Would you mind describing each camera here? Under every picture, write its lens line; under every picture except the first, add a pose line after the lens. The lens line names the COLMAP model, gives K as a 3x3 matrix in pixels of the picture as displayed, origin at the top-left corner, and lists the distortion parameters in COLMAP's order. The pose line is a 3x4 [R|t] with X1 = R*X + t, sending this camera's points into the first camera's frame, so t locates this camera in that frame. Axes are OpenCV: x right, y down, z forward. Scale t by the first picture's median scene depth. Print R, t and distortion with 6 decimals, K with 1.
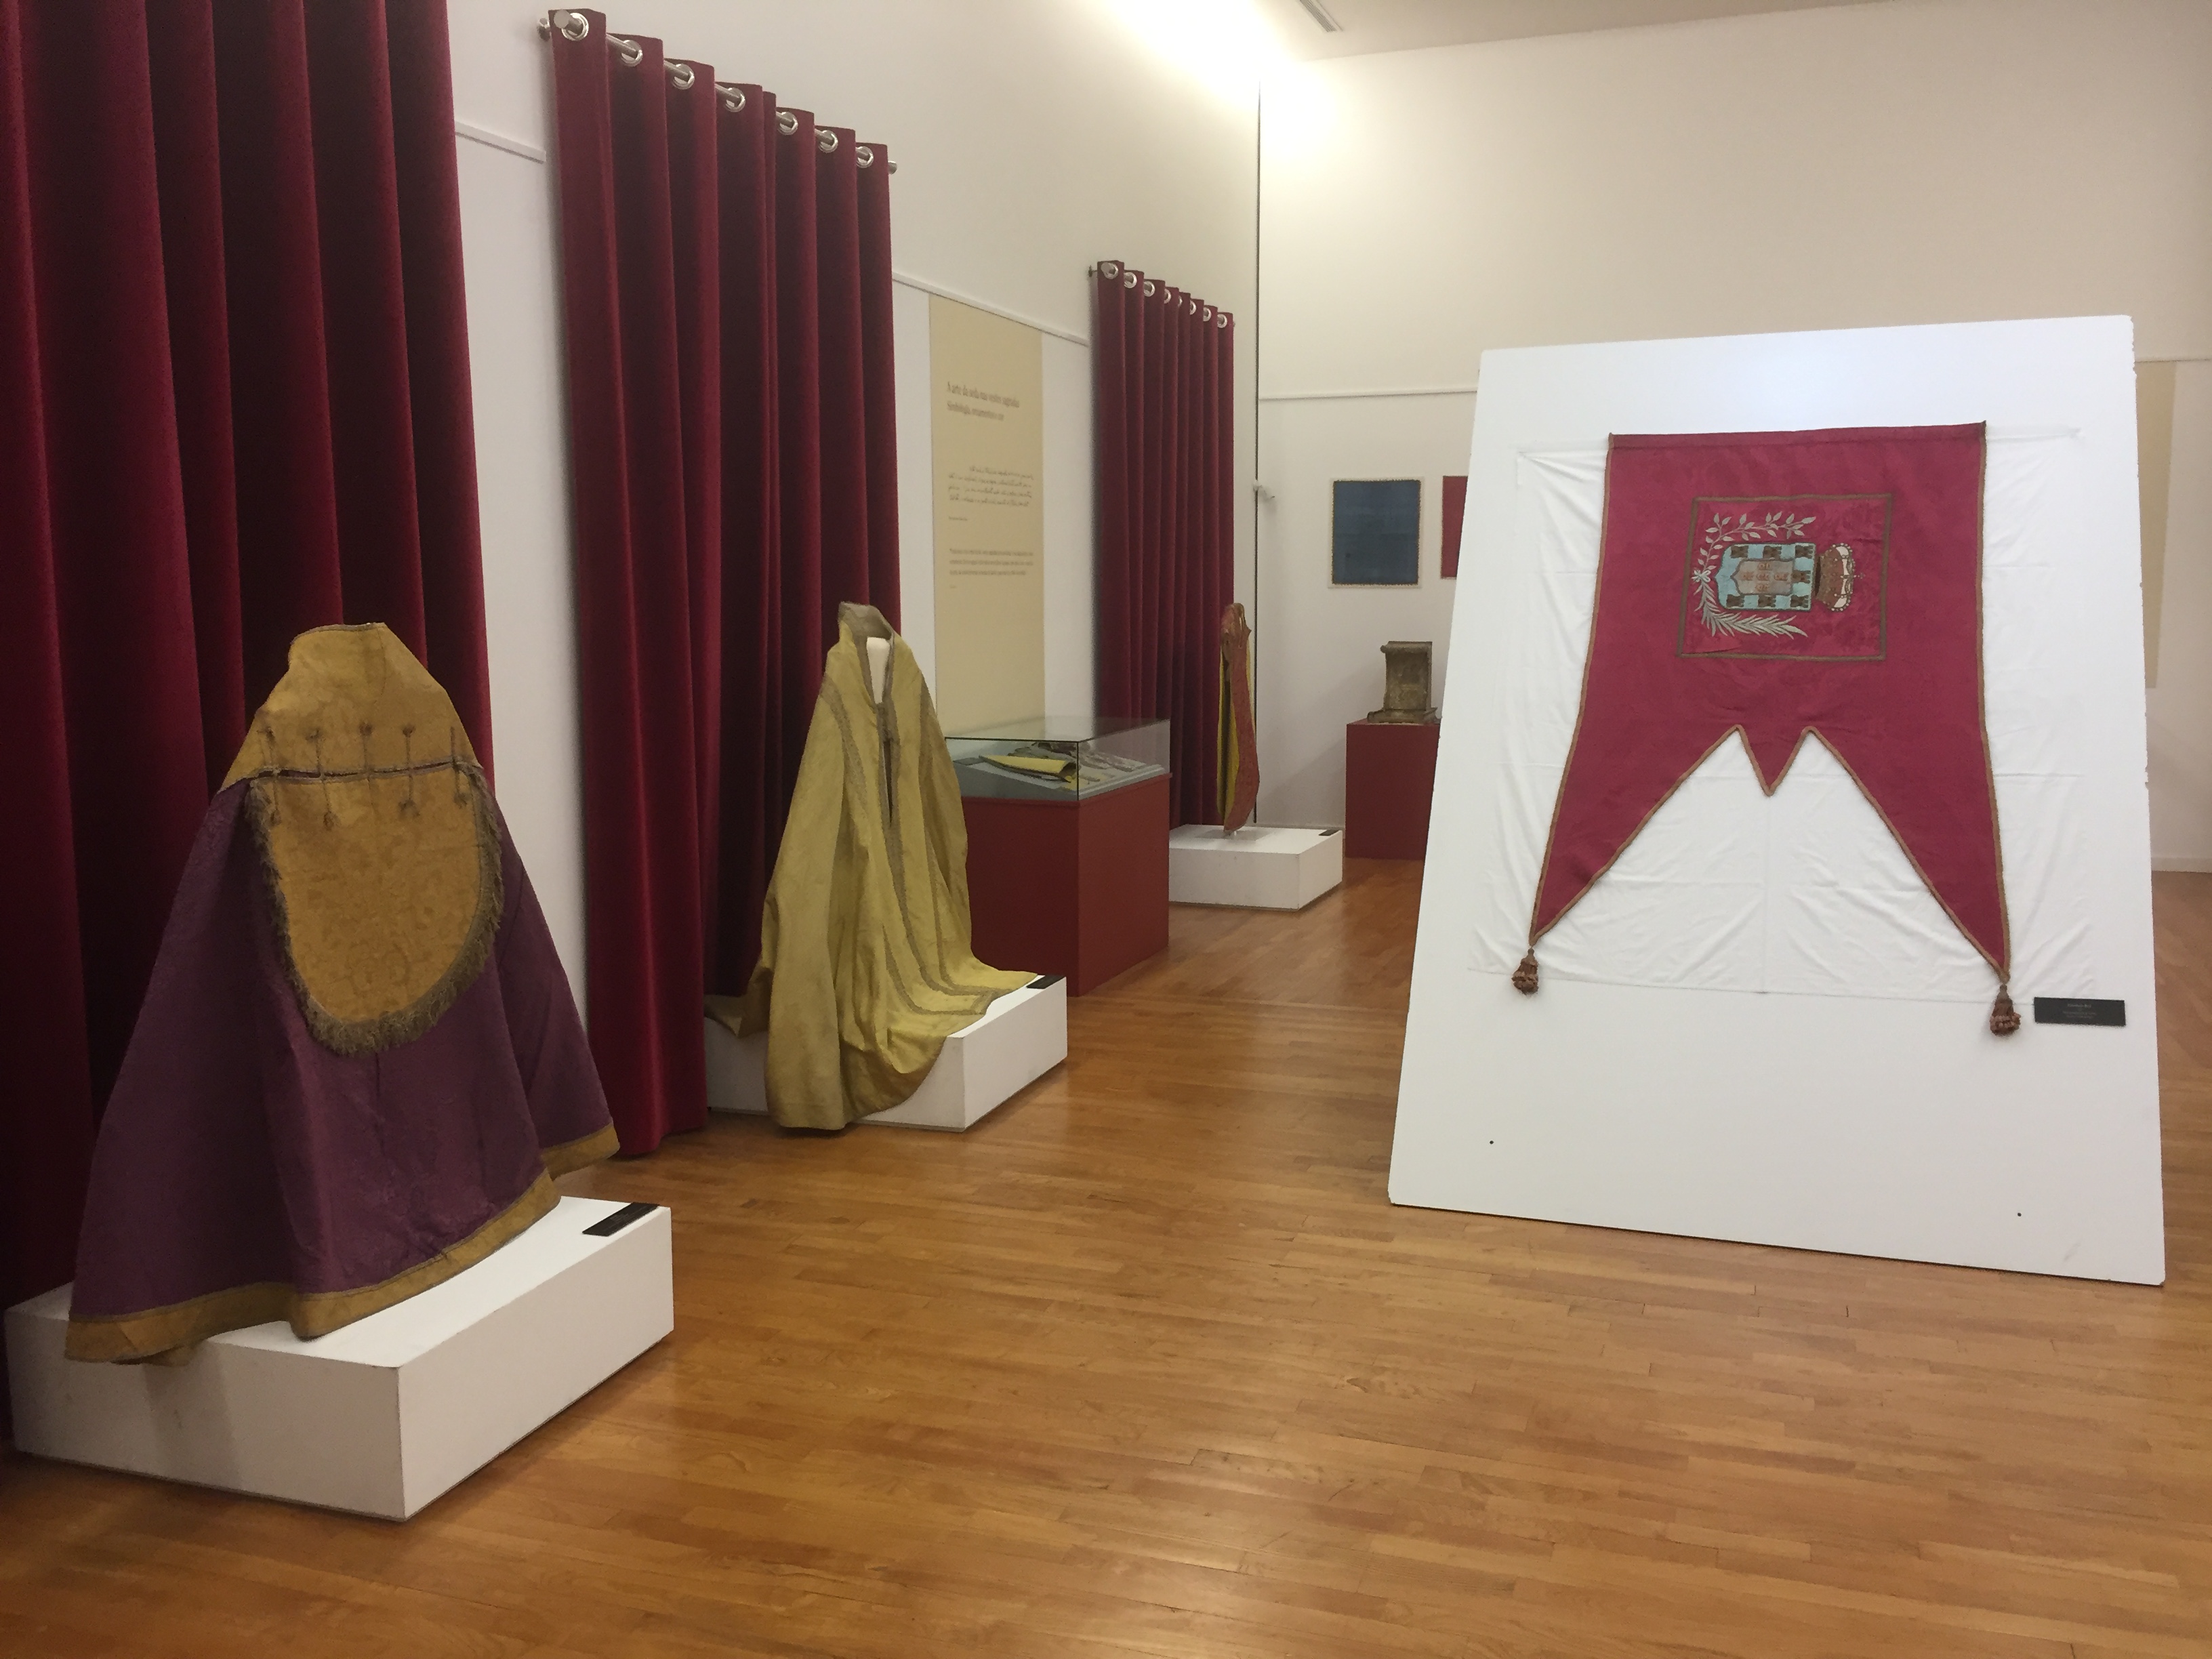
lens RADIAL K [[1891.6, 0, 1104.7], [0, 1891.6, 831.6], [0, 0, 1]] dist [0.049522, 0.000623]
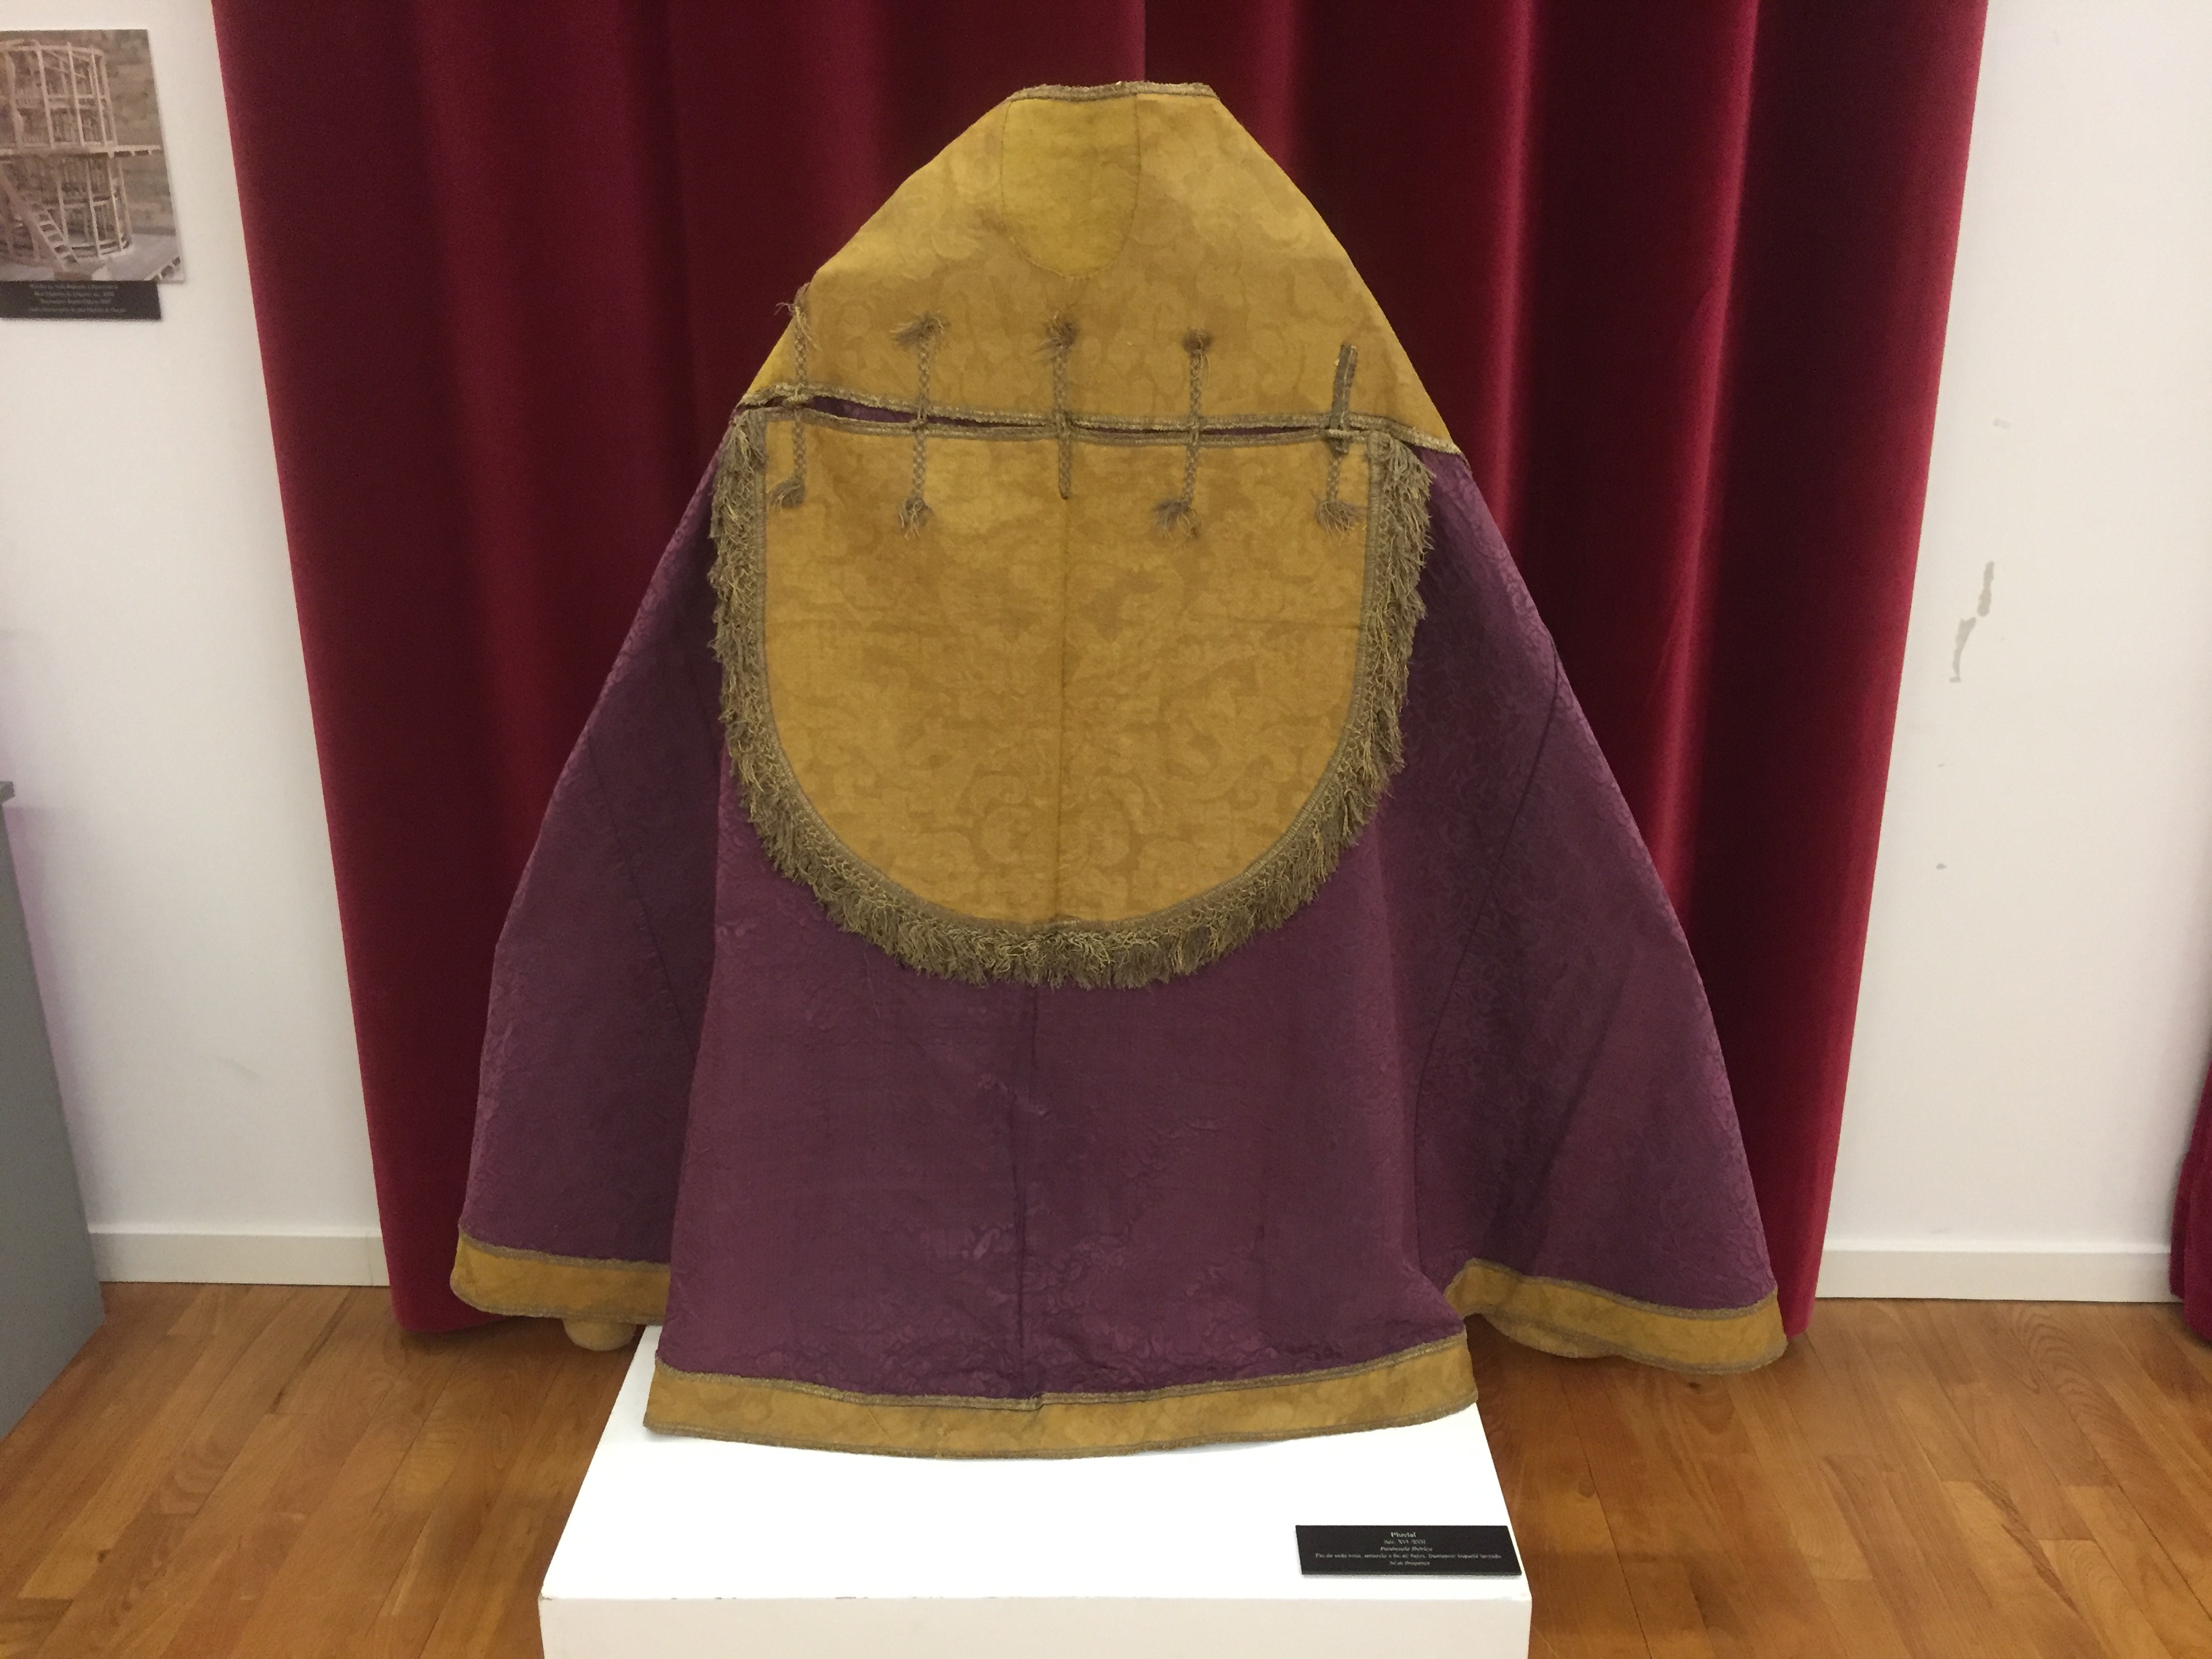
lens RADIAL K [[1891.6, 0, 1106.9], [0, 1891.6, 823.0], [0, 0, 1]] dist [0.049522, 0.000623]
pose [[0.303932, 0.317132, -0.898361, 0.064805], [-0.121431, 0.948174, 0.293634, -0.076271], [0.944923, 0.019844, 0.326690, 0.856189]]
